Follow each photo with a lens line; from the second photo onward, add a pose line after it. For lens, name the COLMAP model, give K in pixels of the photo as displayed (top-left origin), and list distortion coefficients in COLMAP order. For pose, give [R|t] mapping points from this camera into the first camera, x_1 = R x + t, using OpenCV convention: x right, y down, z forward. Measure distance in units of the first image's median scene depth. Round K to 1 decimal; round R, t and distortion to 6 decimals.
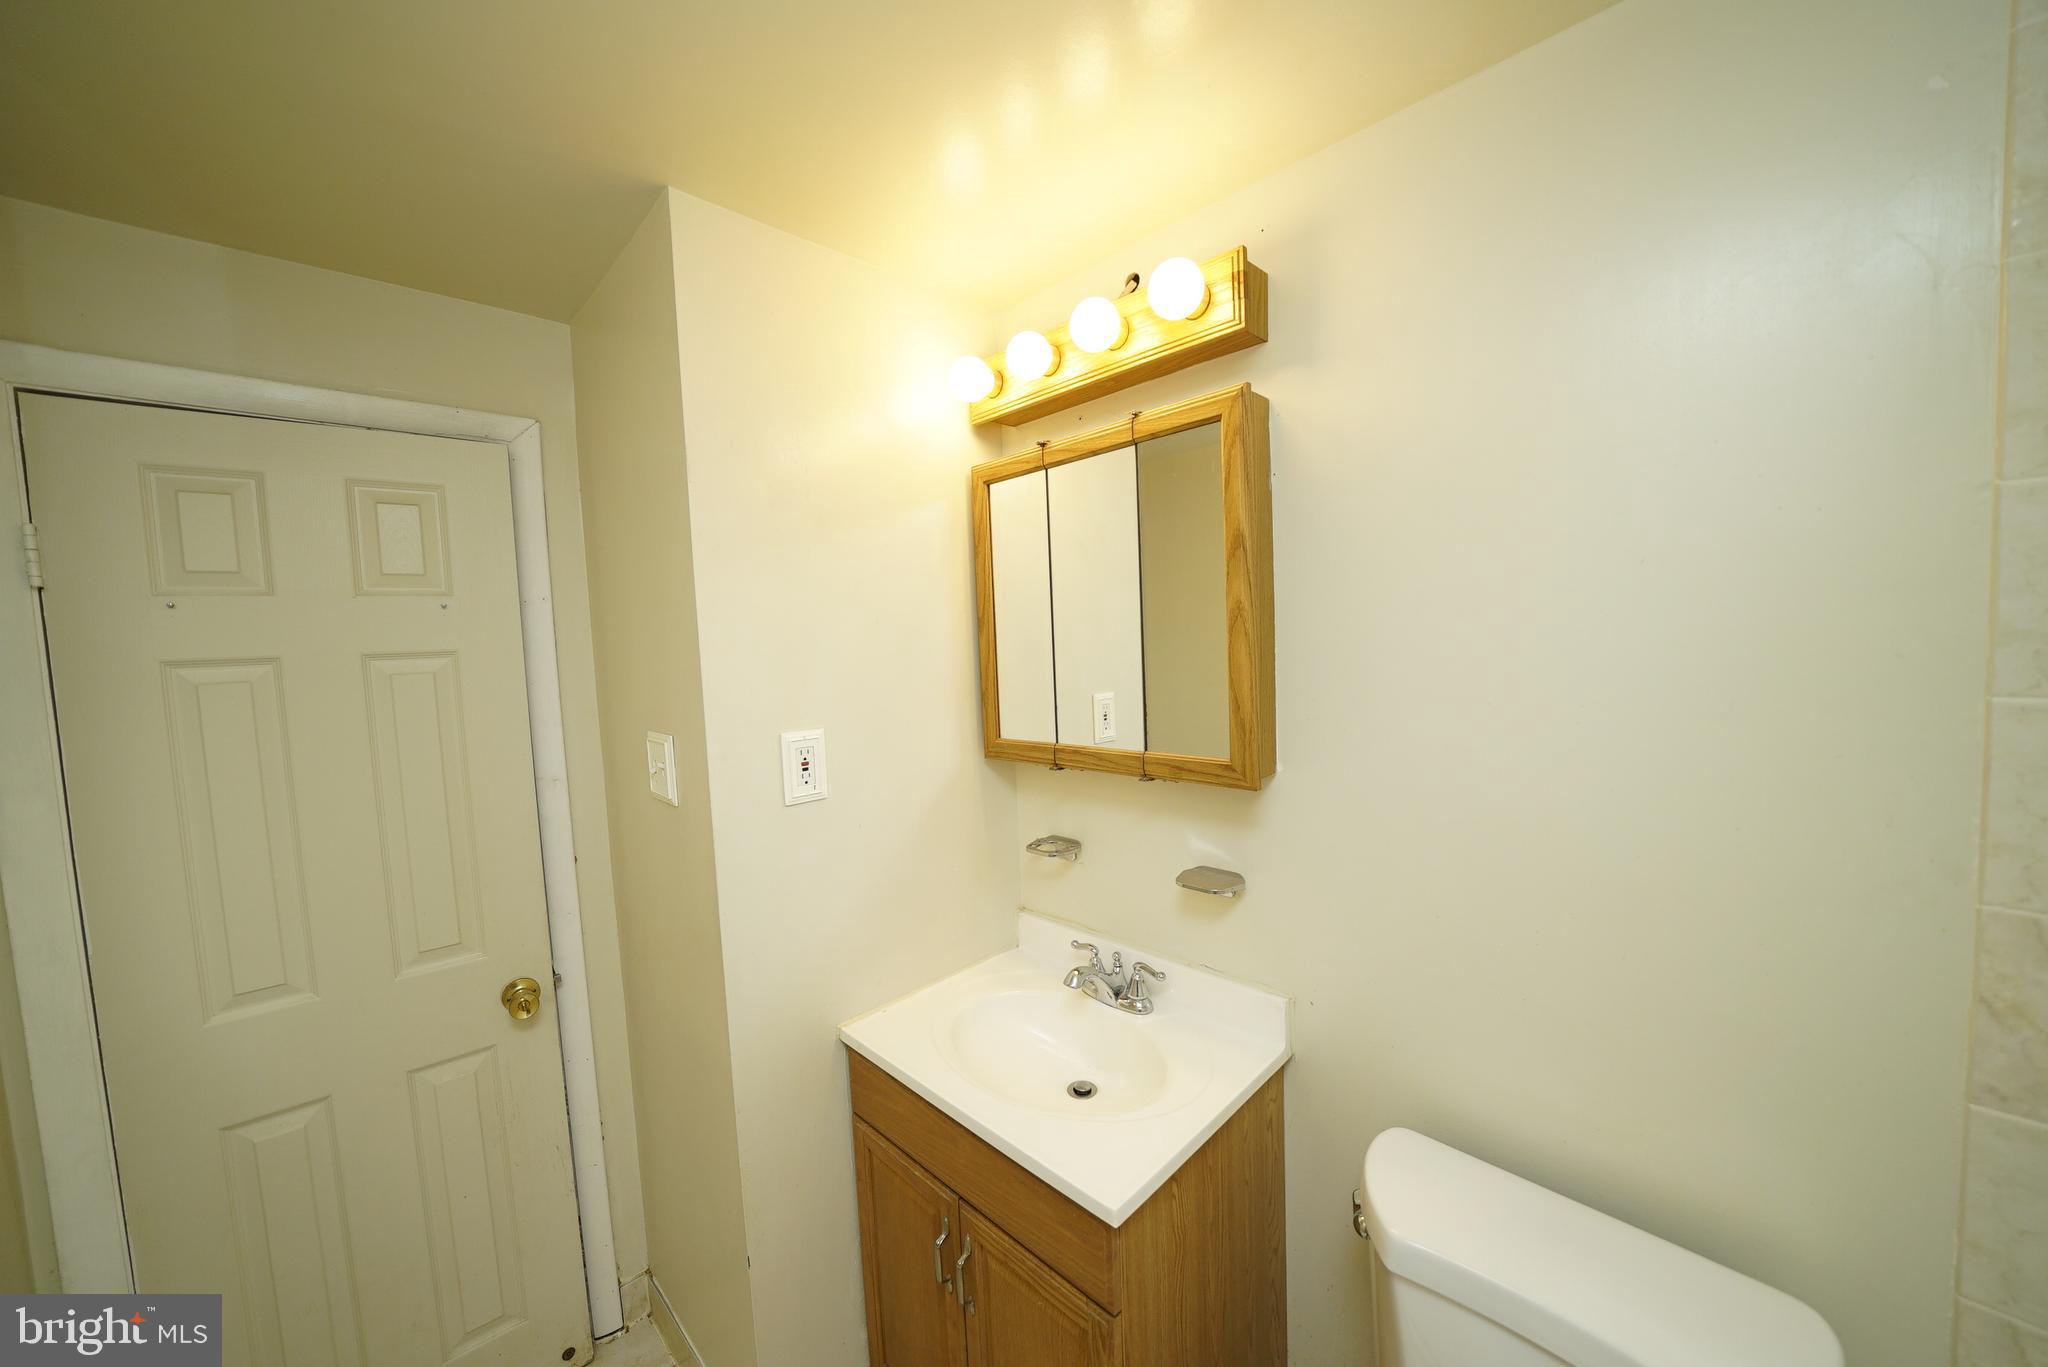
lens RADIAL K [[711.3, 0, 1022.3], [0, 711.3, 687.1], [0, 0, 1]] dist [-0.025698, 0.002330]
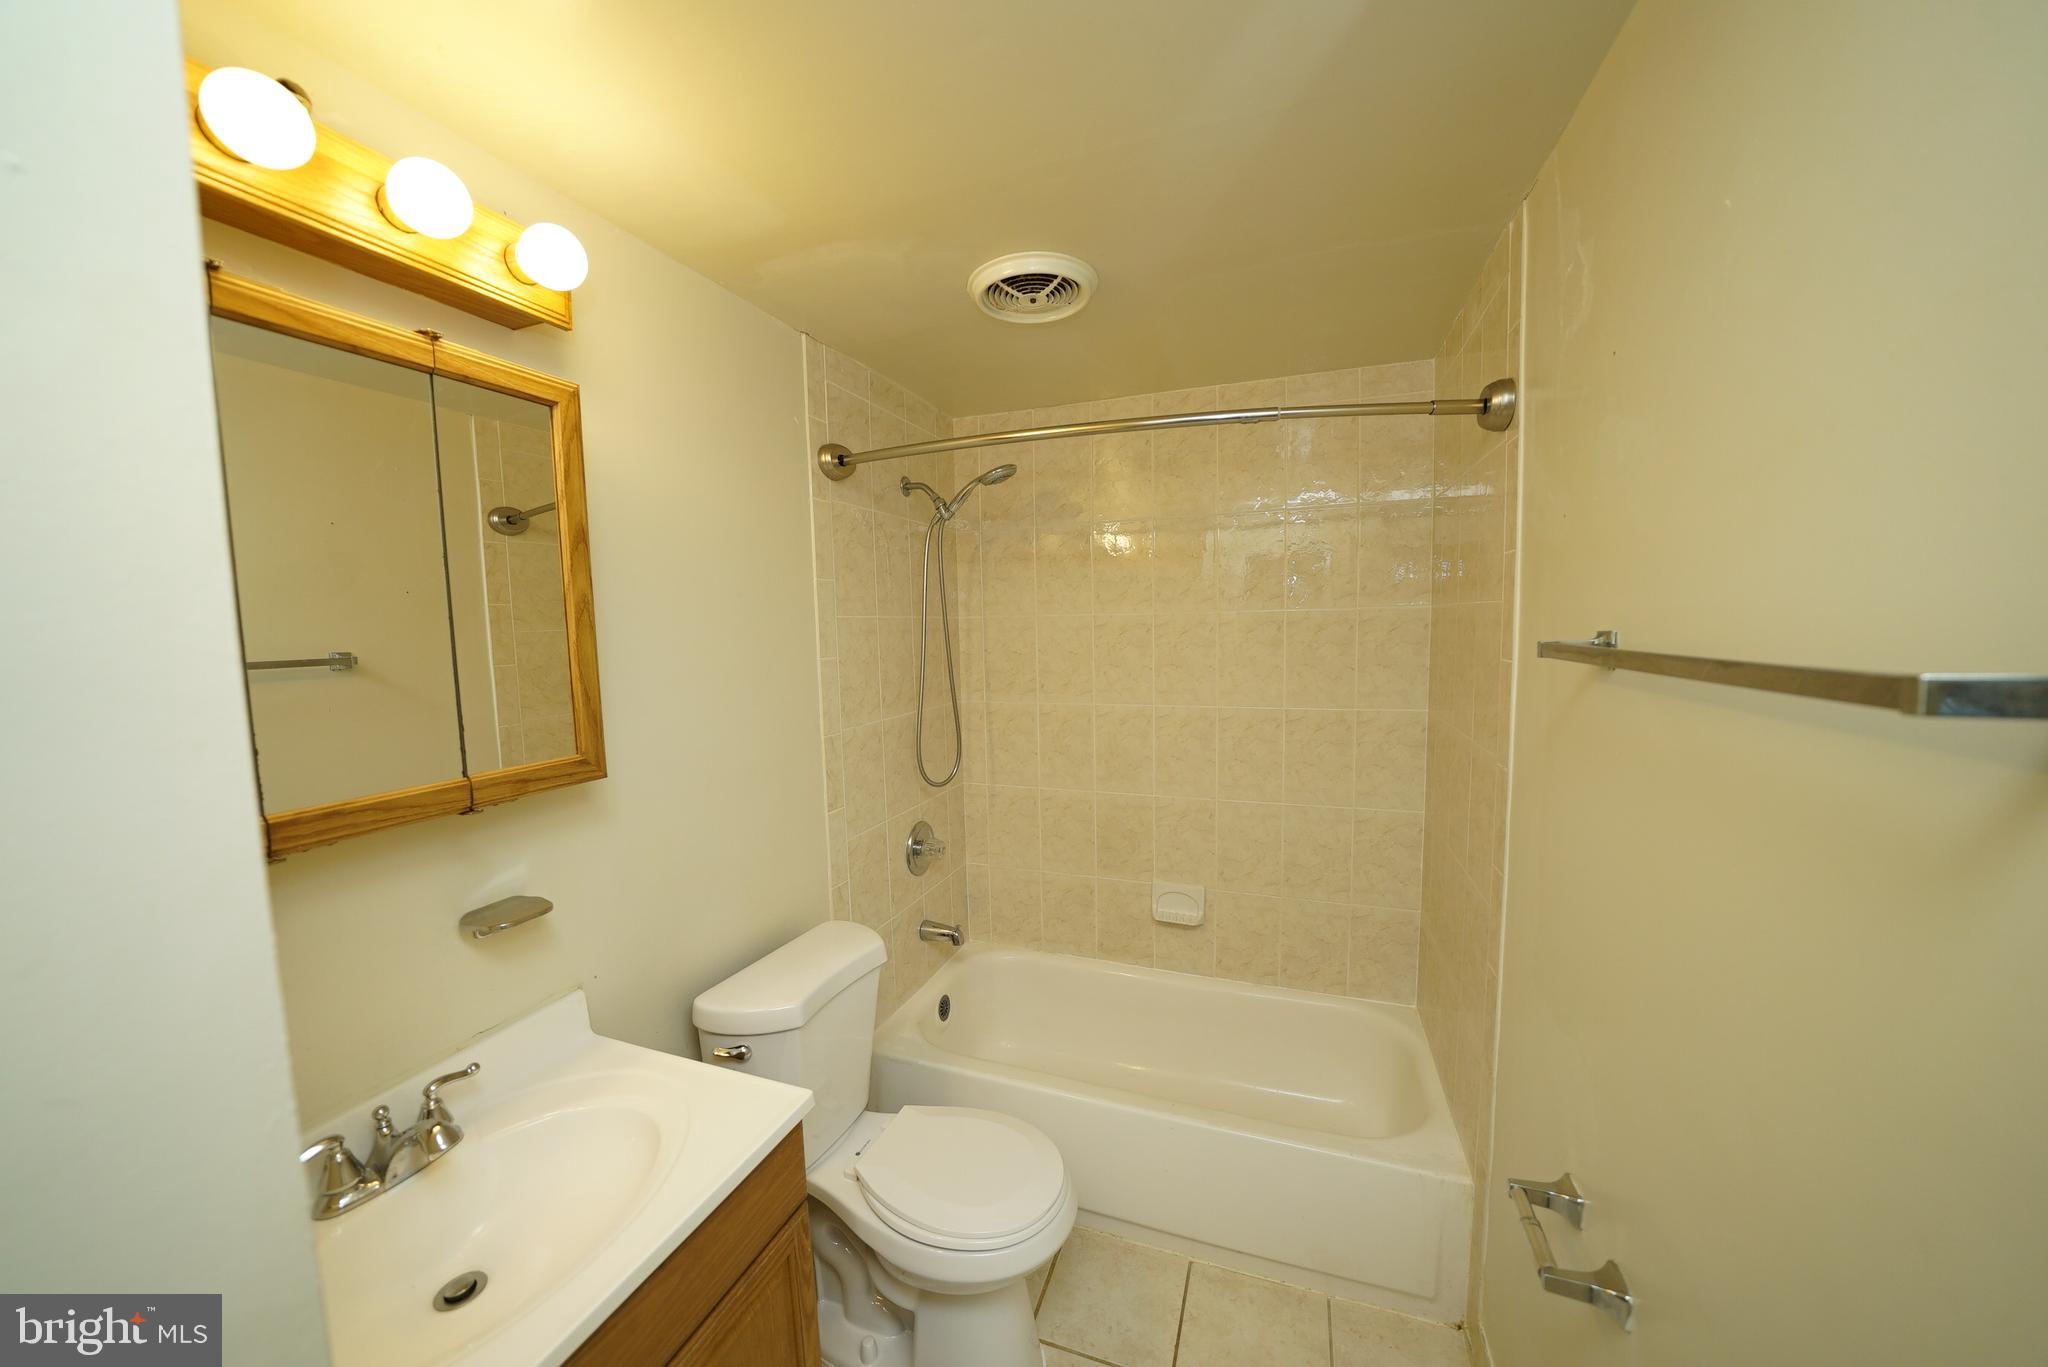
lens RADIAL K [[711.3, 0, 1022.3], [0, 711.3, 687.1], [0, 0, 1]] dist [-0.025698, 0.002330]
pose [[-0.432950, -0.029049, 0.900950, -0.770960], [0.091588, 0.992891, 0.076025, -0.008841], [-0.896753, 0.115431, -0.427211, 0.770432]]
